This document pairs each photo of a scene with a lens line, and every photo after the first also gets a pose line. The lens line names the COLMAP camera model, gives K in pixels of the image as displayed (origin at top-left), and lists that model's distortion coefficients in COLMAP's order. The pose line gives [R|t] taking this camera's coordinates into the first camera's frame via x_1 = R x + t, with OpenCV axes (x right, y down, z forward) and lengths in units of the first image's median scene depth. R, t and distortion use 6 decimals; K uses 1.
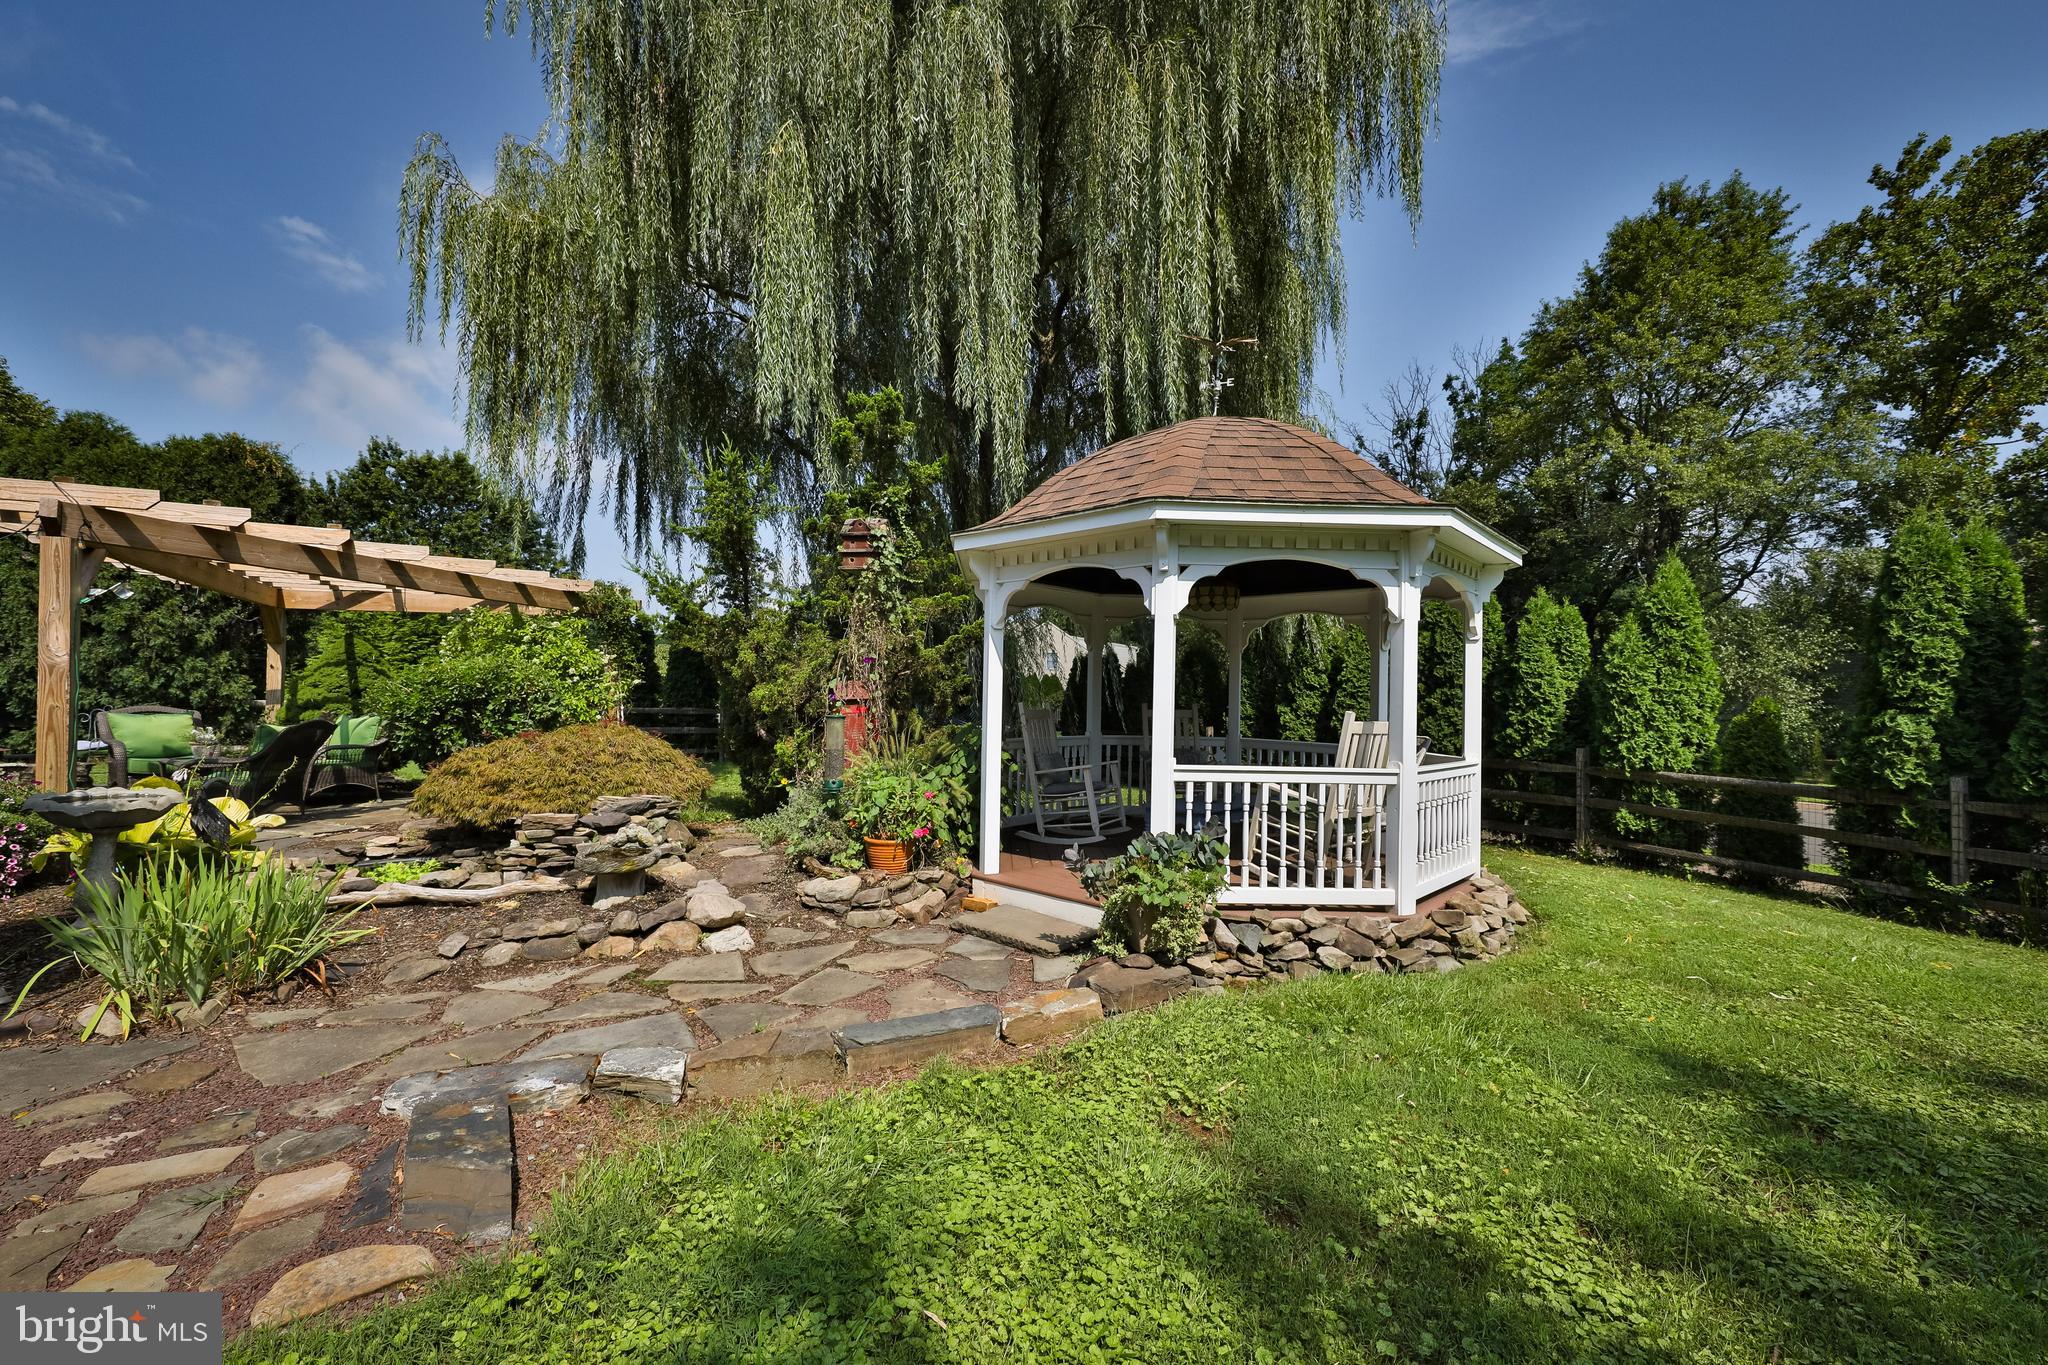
lens RADIAL K [[864.1, 0, 1040.5], [0, 864.1, 686.3], [0, 0, 1]] dist [0.002127, 0.000113]
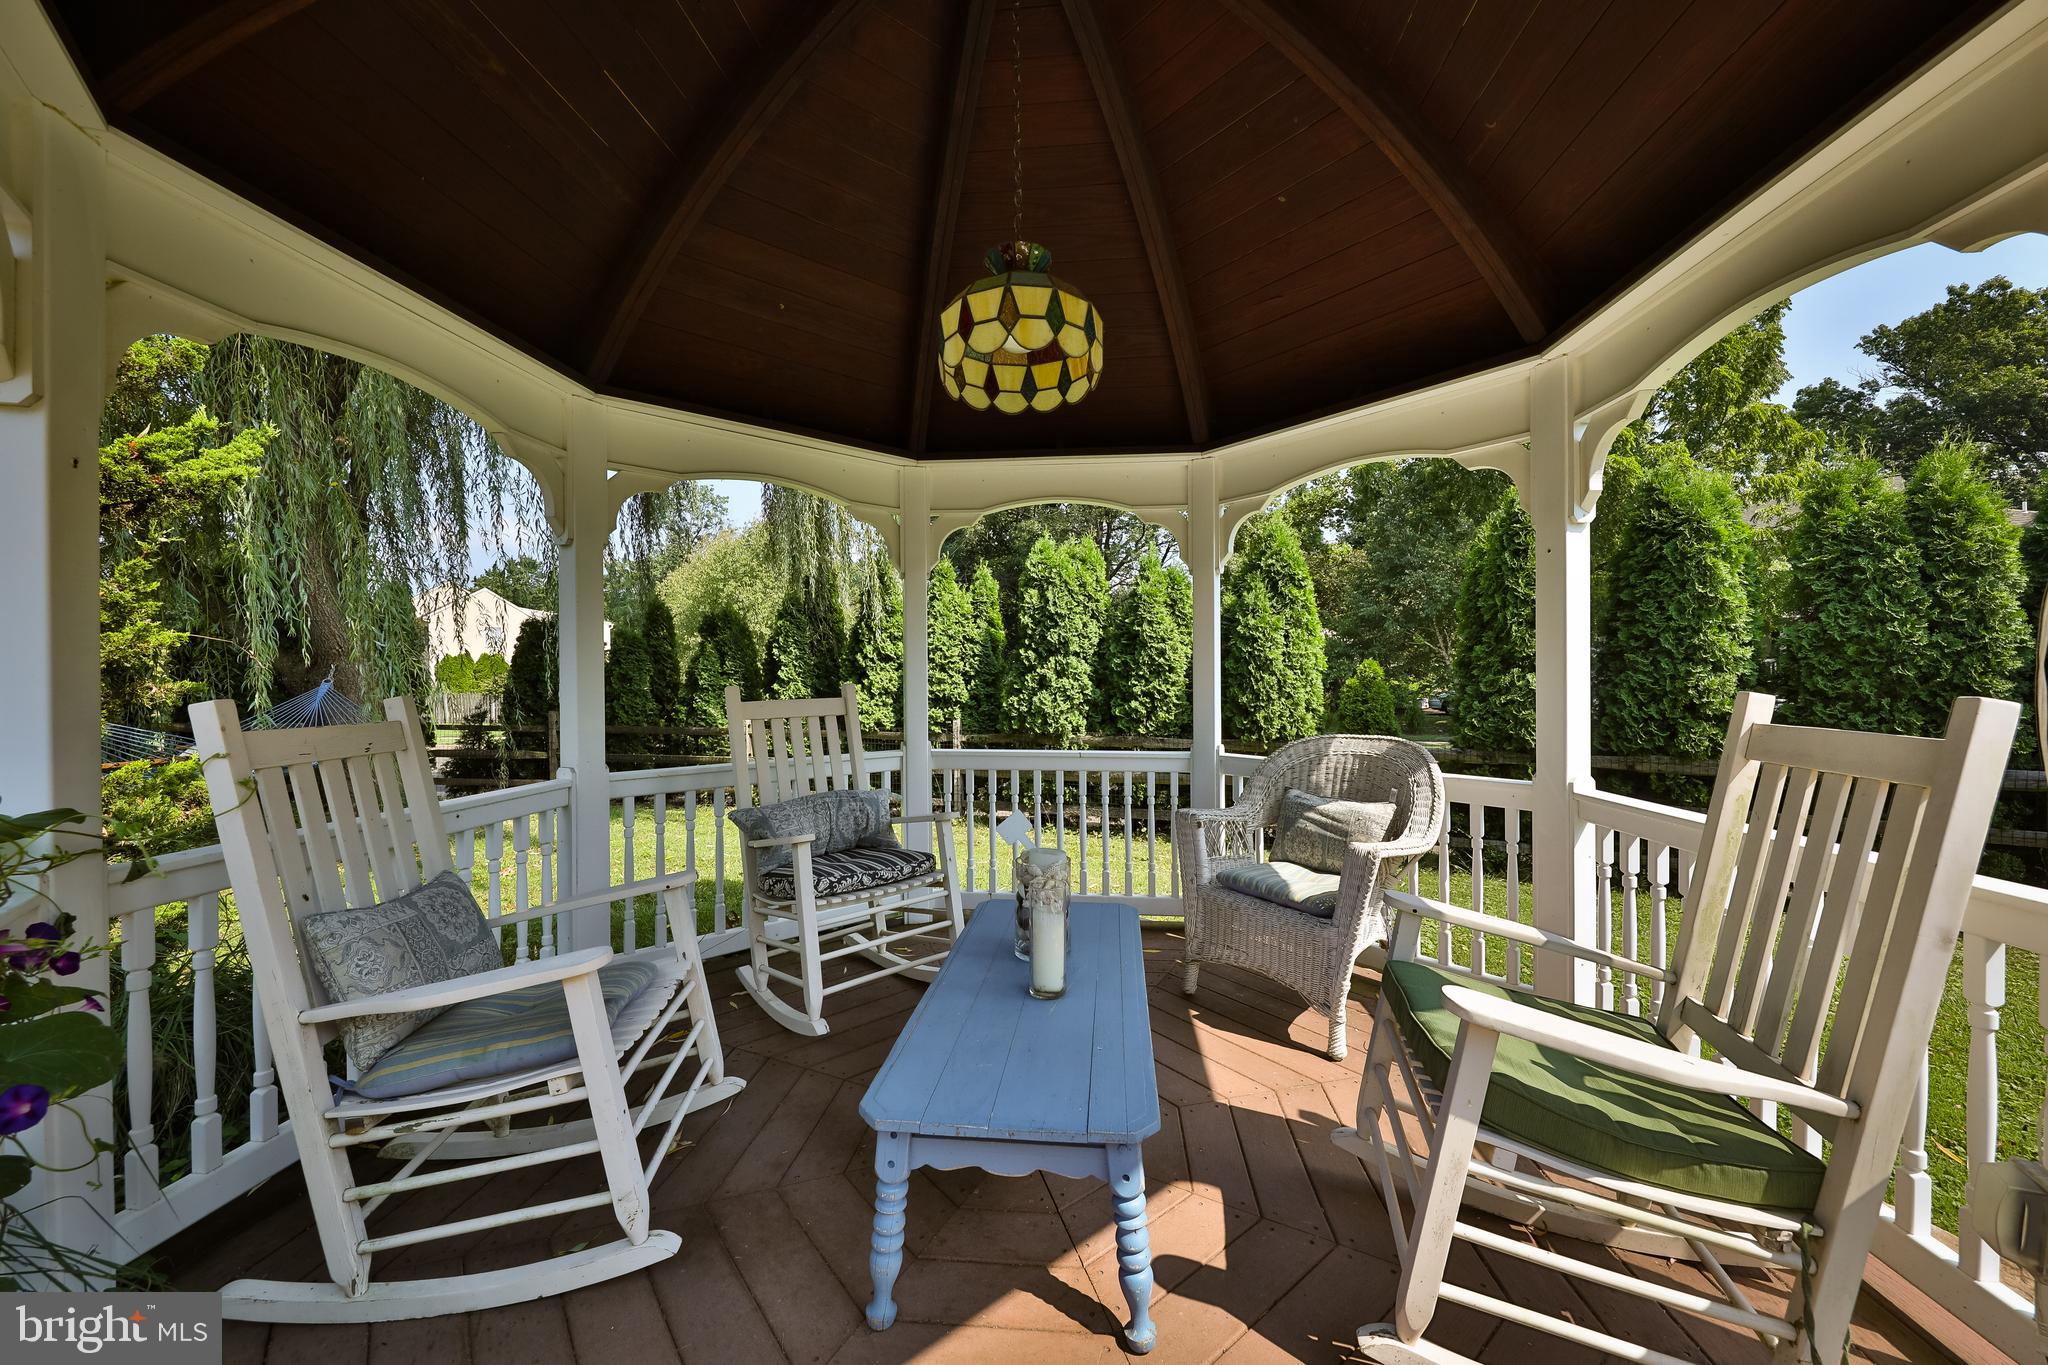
lens RADIAL K [[718.0, 0, 1026.2], [0, 718.0, 678.9], [0, 0, 1]] dist [-0.001133, -0.000101]
pose [[0.796700, -0.027023, 0.603771, 0.022055], [0.015460, 0.999584, 0.024339, 0.007549], [-0.604177, -0.010057, 0.796786, 0.501826]]
